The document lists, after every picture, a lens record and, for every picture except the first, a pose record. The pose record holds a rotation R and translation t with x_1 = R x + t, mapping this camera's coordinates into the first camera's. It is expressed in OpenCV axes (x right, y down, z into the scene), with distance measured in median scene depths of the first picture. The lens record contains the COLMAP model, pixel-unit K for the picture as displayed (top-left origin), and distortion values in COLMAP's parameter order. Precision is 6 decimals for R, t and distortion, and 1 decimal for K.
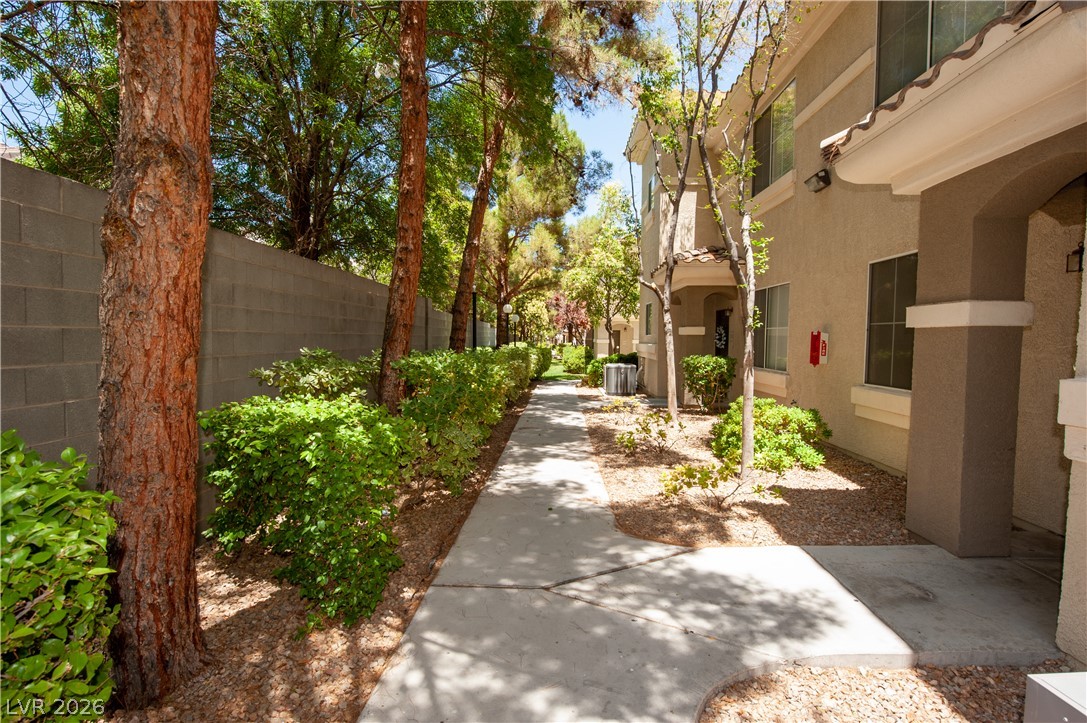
lens RADIAL K [[524.1, 0, 544.8], [0, 524.1, 363.6], [0, 0, 1]] dist [-0.001348, -0.000709]
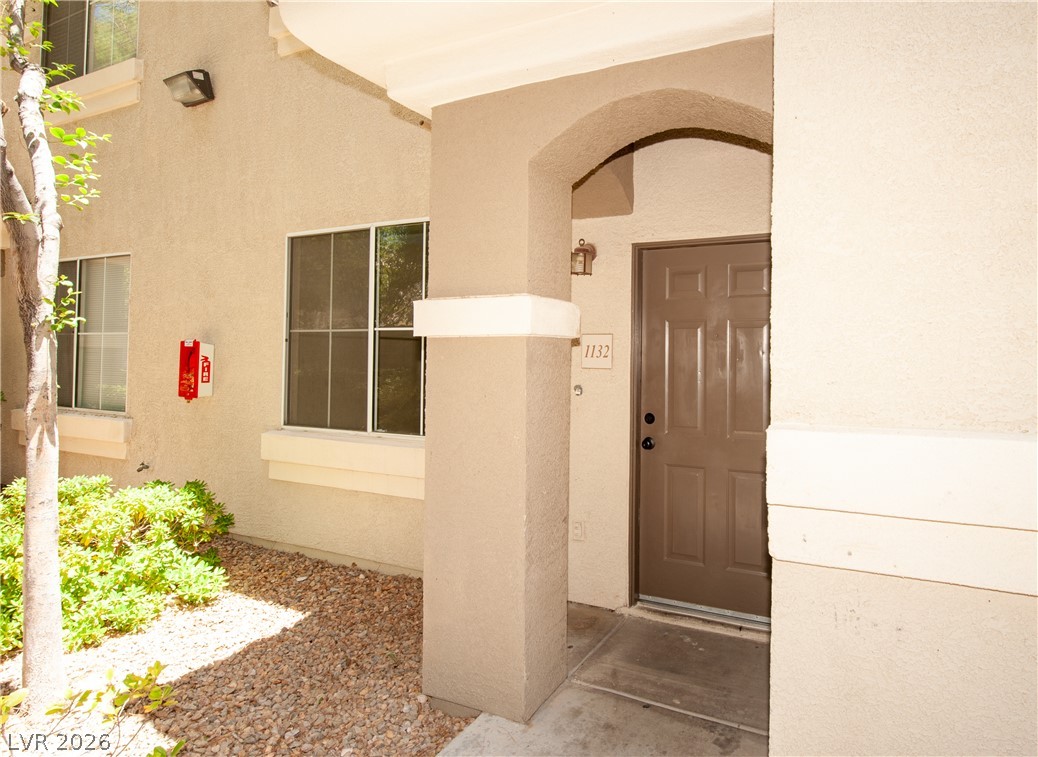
lens RADIAL K [[526.8, 0, 584.1], [0, 526.8, 347.3], [0, 0, 1]] dist [-0.011263, -0.002391]
pose [[0.368665, 0.012447, 0.929479, 0.160228], [0.039442, 0.998800, -0.029020, -0.023028], [-0.928725, 0.047360, 0.367732, 0.434318]]
